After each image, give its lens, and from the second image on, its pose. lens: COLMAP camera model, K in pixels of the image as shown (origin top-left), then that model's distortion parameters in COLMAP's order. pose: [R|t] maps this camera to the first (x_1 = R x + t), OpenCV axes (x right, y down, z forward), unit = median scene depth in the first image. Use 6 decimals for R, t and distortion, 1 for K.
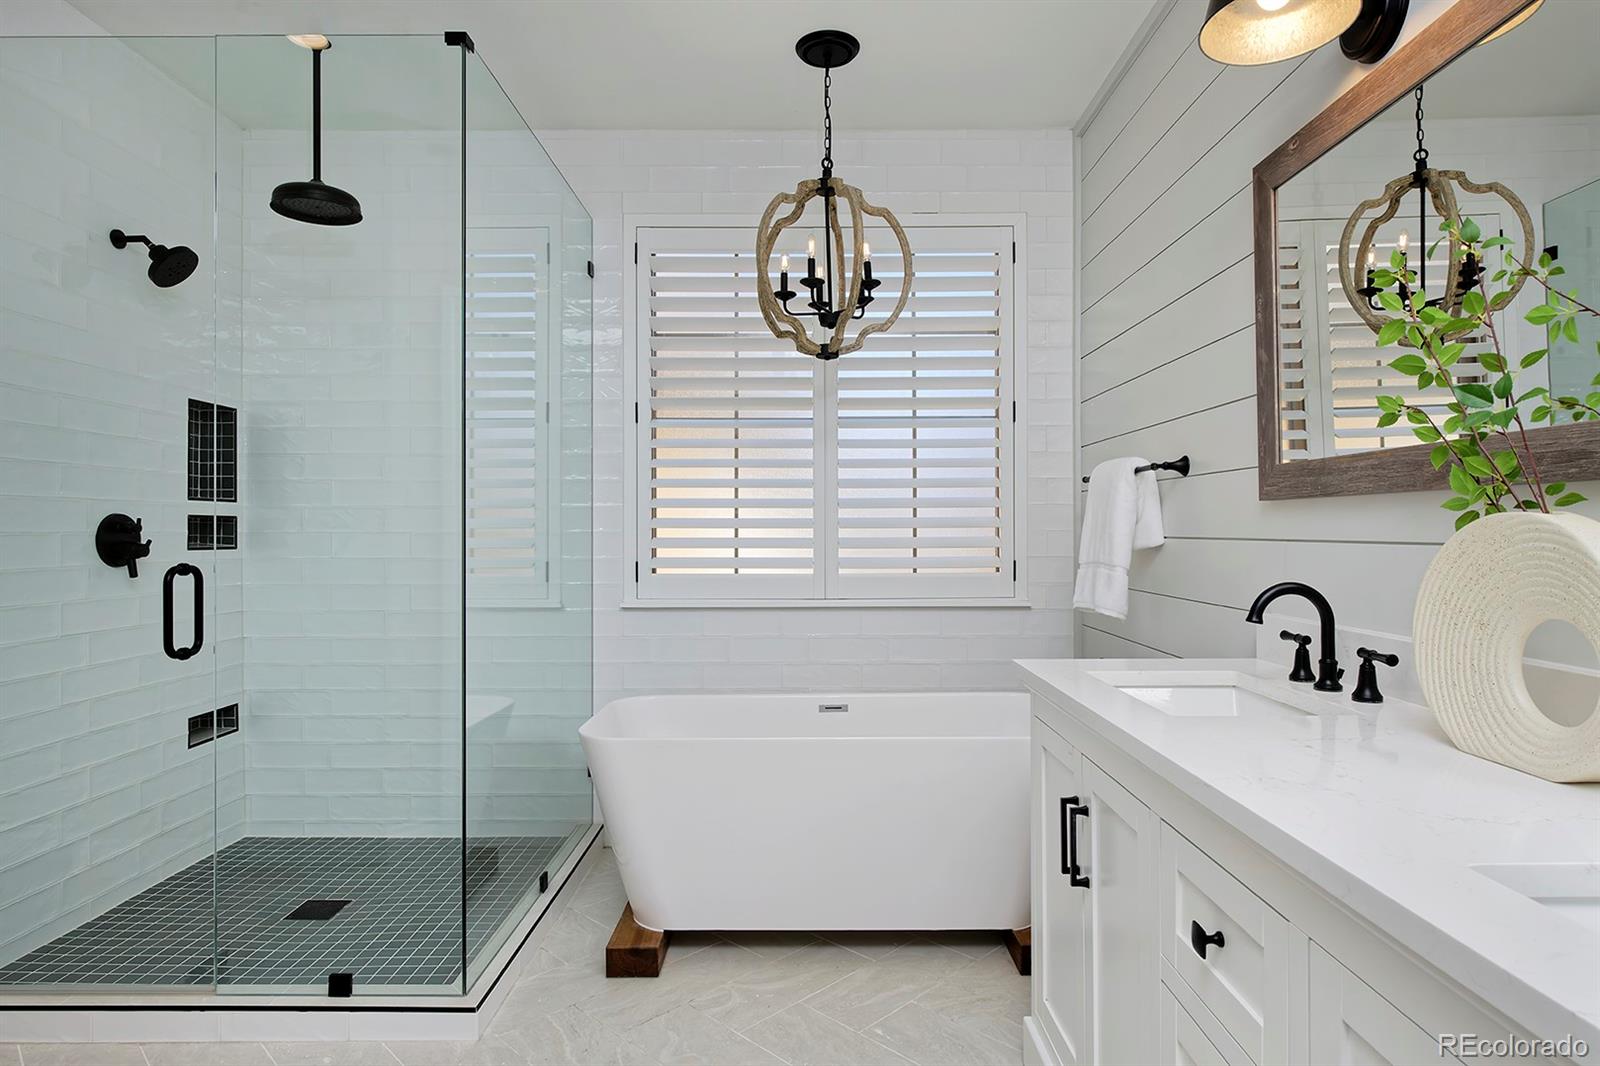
lens RADIAL K [[875.3, 0, 810.4], [0, 875.3, 532.5], [0, 0, 1]] dist [-0.007856, -0.000129]
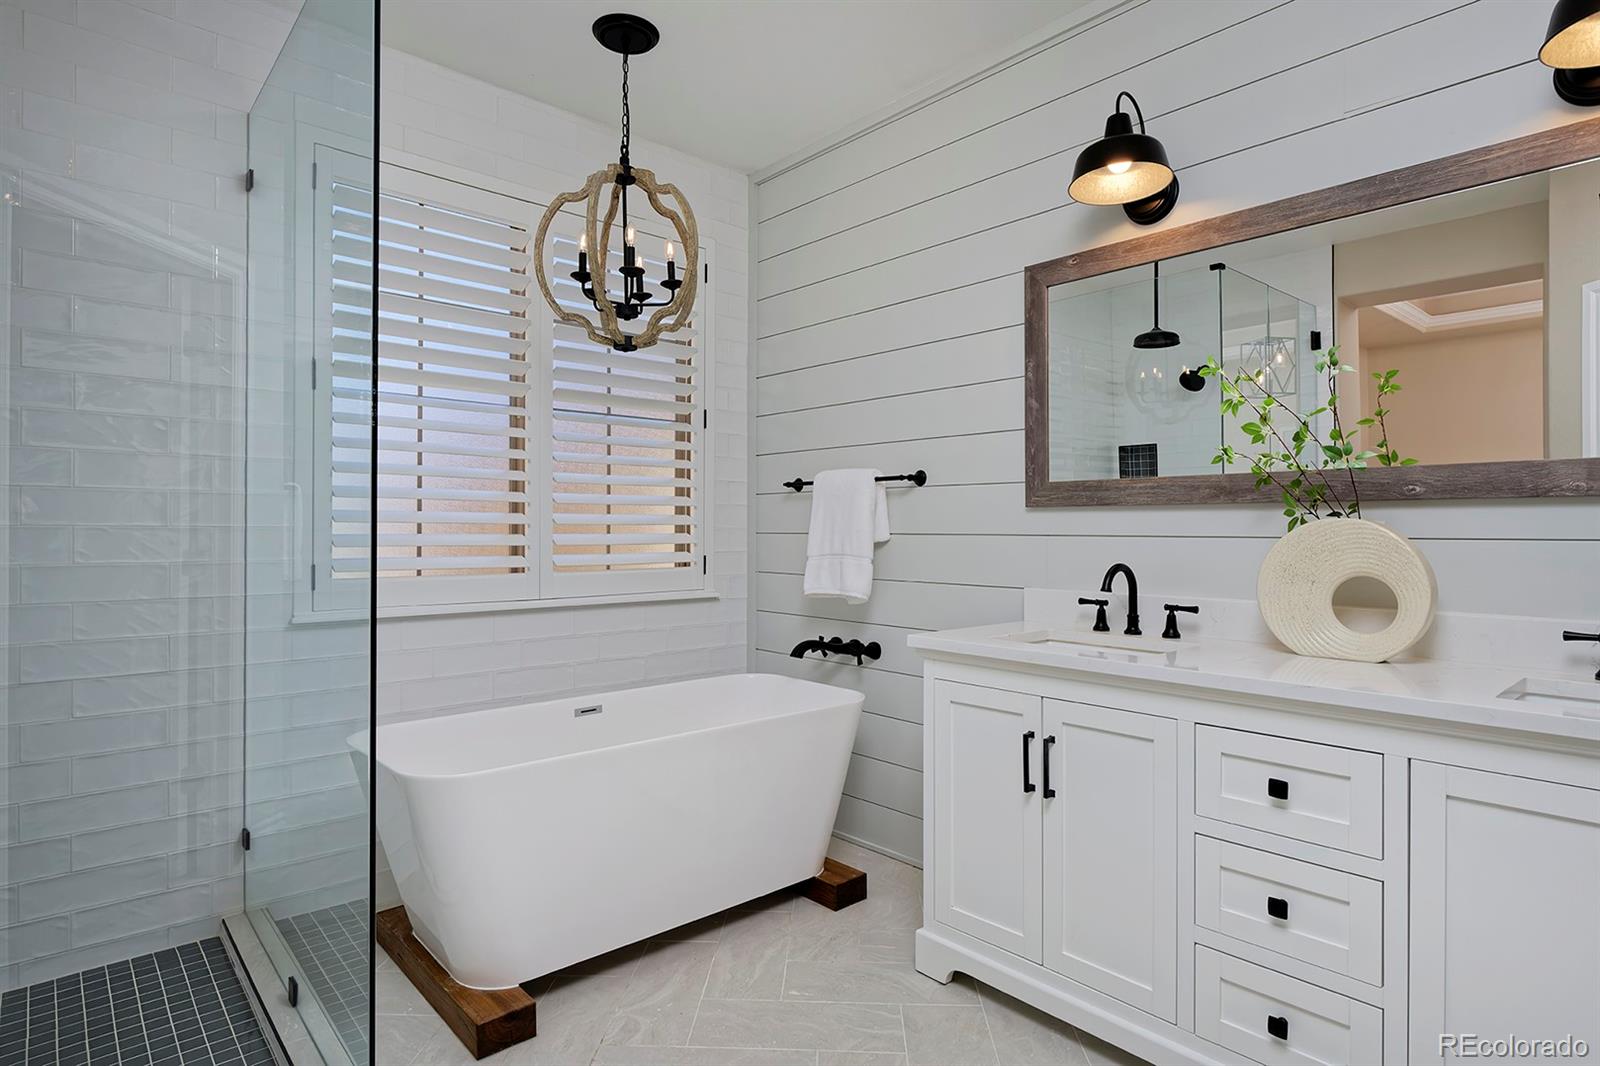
lens RADIAL K [[833.0, 0, 800.1], [0, 833.0, 533.0], [0, 0, 1]] dist [-0.018097, 0.000079]
pose [[0.747895, 0.002161, 0.663813, -0.540597], [-0.003087, 0.999995, 0.000223, 0.004742], [-0.663809, -0.002216, 0.747899, 0.212452]]
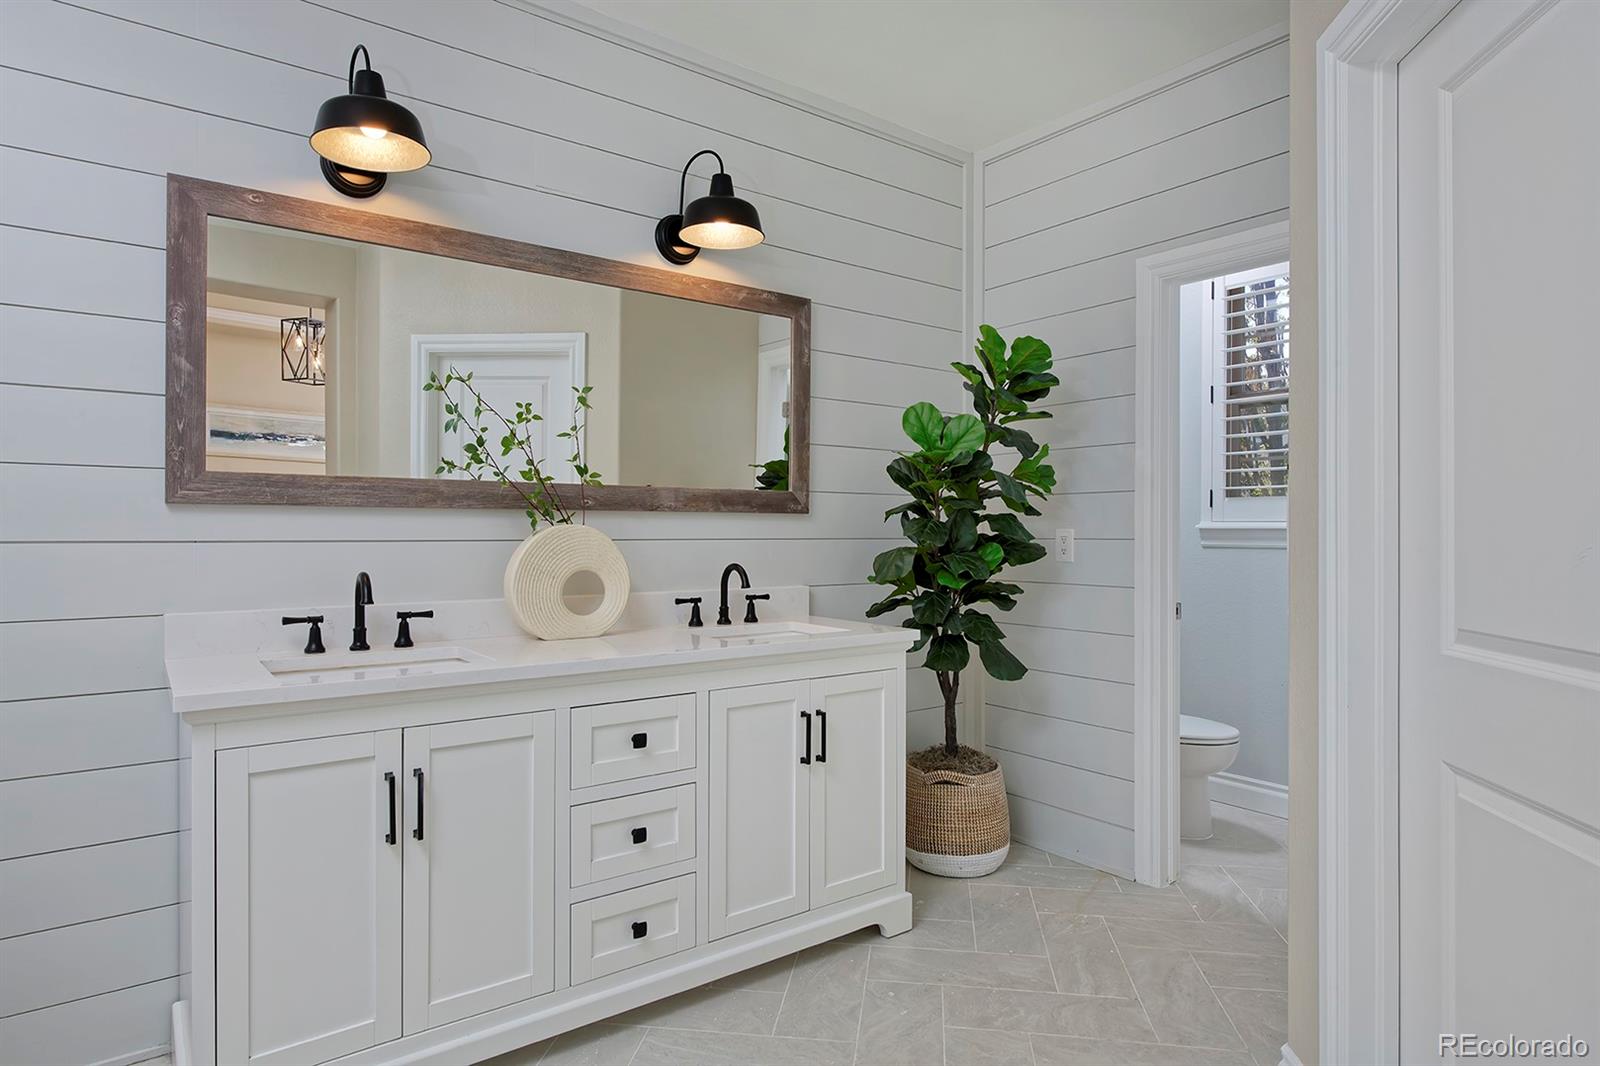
lens RADIAL K [[875.3, 0, 799.7], [0, 875.3, 531.5], [0, 0, 1]] dist [-0.007856, -0.000129]
pose [[-0.587719, 0.001052, 0.809065, -0.624204], [0.002958, 0.999995, 0.000848, -0.002285], [-0.809060, 0.002892, -0.587719, 0.853936]]
